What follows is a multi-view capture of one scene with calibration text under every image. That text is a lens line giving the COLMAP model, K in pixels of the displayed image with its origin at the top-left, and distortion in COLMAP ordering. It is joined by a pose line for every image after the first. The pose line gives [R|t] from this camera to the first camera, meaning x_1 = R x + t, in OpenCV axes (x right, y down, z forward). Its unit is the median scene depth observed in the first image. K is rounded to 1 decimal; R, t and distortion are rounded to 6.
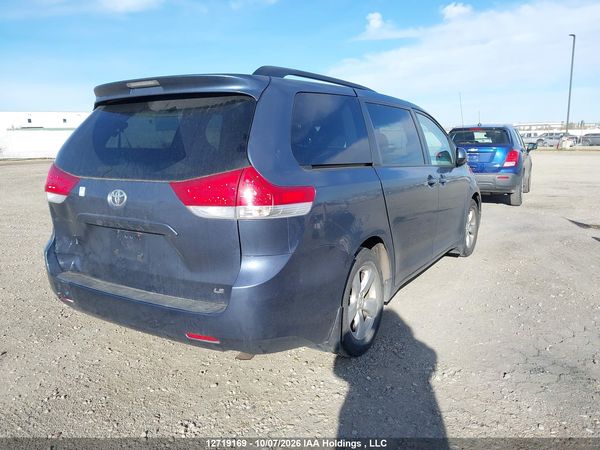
lens RADIAL K [[485.4, 0, 313.5], [0, 485.4, 212.0], [0, 0, 1]] dist [0.024345, -0.004032]
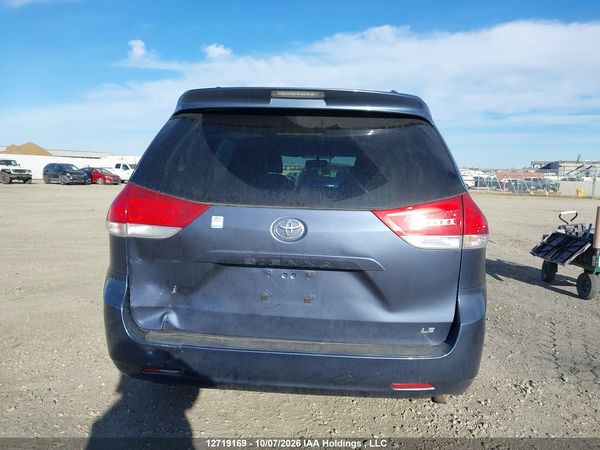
lens RADIAL K [[485.4, 0, 300.8], [0, 485.4, 220.9], [0, 0, 1]] dist [0.024345, -0.004032]
pose [[0.890007, -0.005274, 0.455917, -0.545079], [0.027795, 0.998701, -0.042707, -0.006192], [-0.455099, 0.050682, 0.888997, 0.195945]]
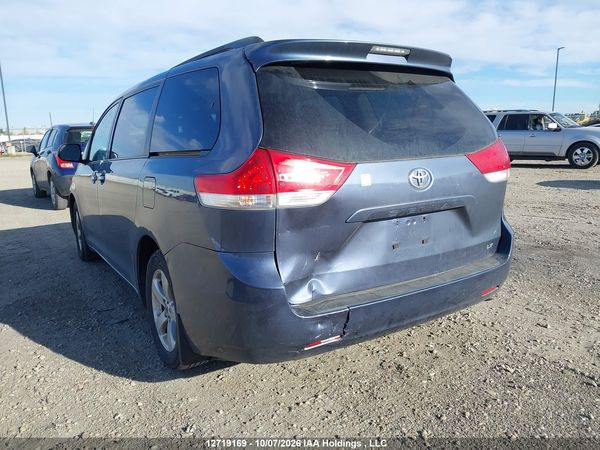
lens RADIAL K [[485.4, 0, 300.3], [0, 485.4, 229.0], [0, 0, 1]] dist [0.024345, -0.004032]
pose [[0.440254, -0.173279, 0.880994, -0.936239], [0.158735, 0.980767, 0.113579, -0.054354], [-0.883731, 0.089842, 0.459292, 0.575397]]
